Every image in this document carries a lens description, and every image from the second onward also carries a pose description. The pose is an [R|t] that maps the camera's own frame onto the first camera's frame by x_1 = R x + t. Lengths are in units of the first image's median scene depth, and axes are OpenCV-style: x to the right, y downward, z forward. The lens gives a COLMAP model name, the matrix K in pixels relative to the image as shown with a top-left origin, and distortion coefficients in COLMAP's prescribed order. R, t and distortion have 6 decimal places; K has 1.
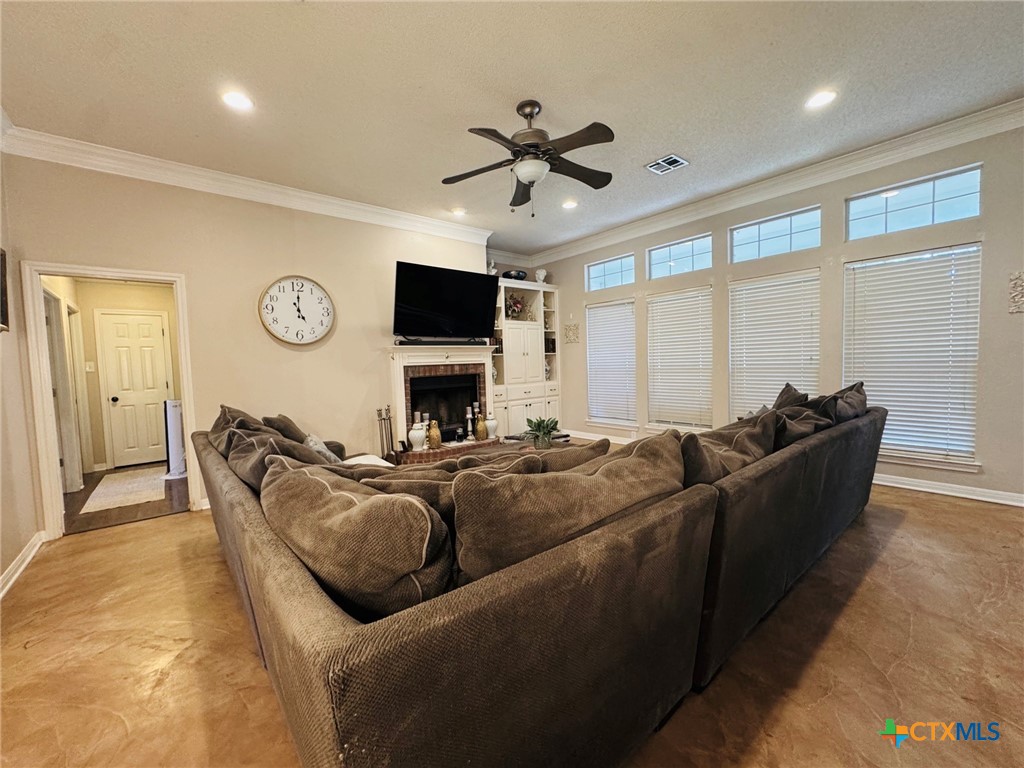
lens RADIAL K [[411.4, 0, 521.3], [0, 411.4, 383.4], [0, 0, 1]] dist [-0.003704, -0.000727]
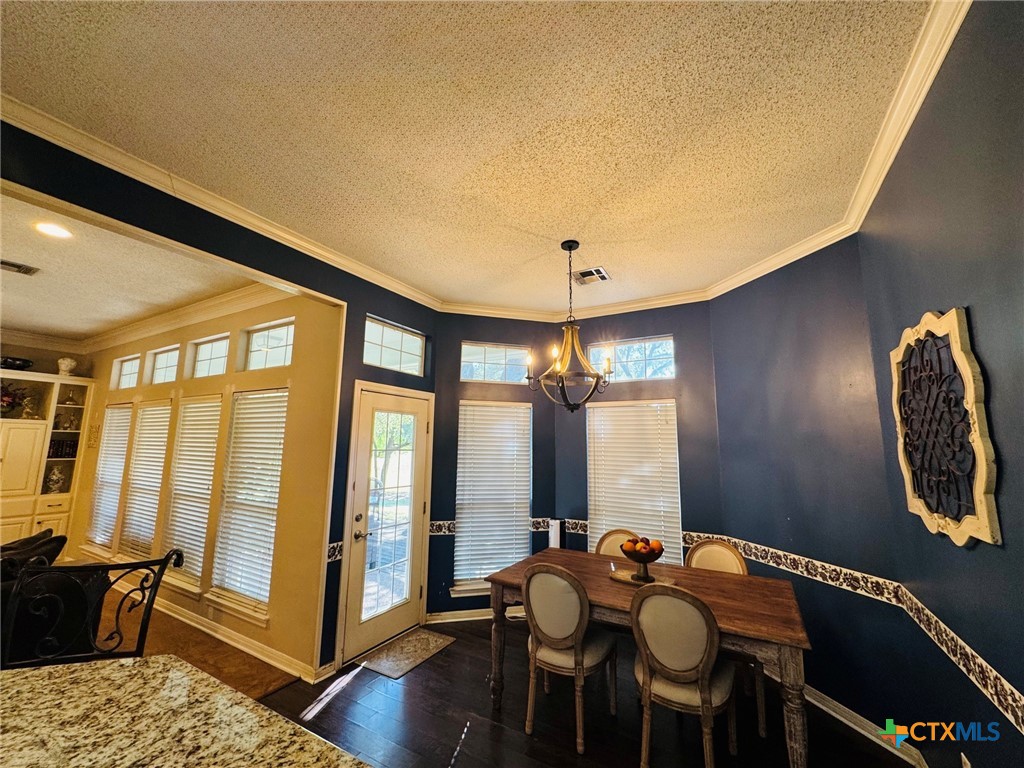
lens RADIAL K [[411.4, 0, 509.7], [0, 411.4, 385.0], [0, 0, 1]] dist [-0.003704, -0.000727]
pose [[0.941817, 0.086646, 0.324766, 0.981671], [-0.021951, 0.979996, -0.197801, -0.118282], [-0.335408, 0.179163, 0.924879, -0.126695]]
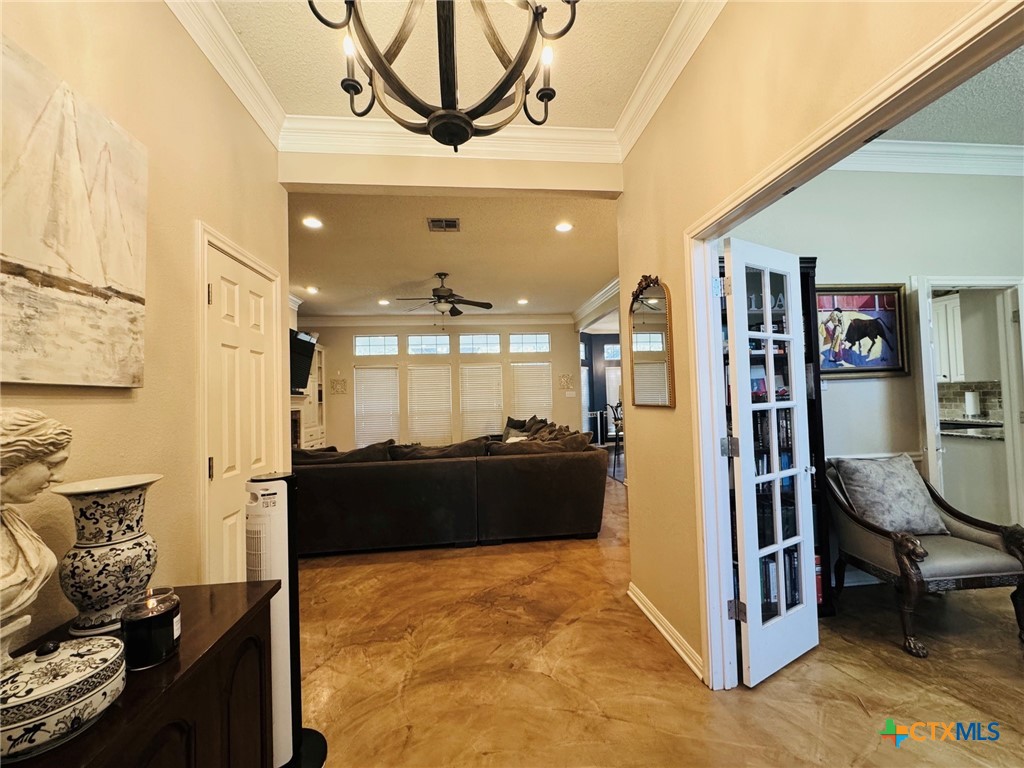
lens RADIAL K [[411.4, 0, 513.6], [0, 411.4, 383.4], [0, 0, 1]] dist [-0.003704, -0.000727]
pose [[0.551126, 0.044436, 0.833238, -0.951793], [0.058830, 0.994027, -0.091923, 0.023082], [-0.832346, 0.099680, 0.545220, -0.193660]]
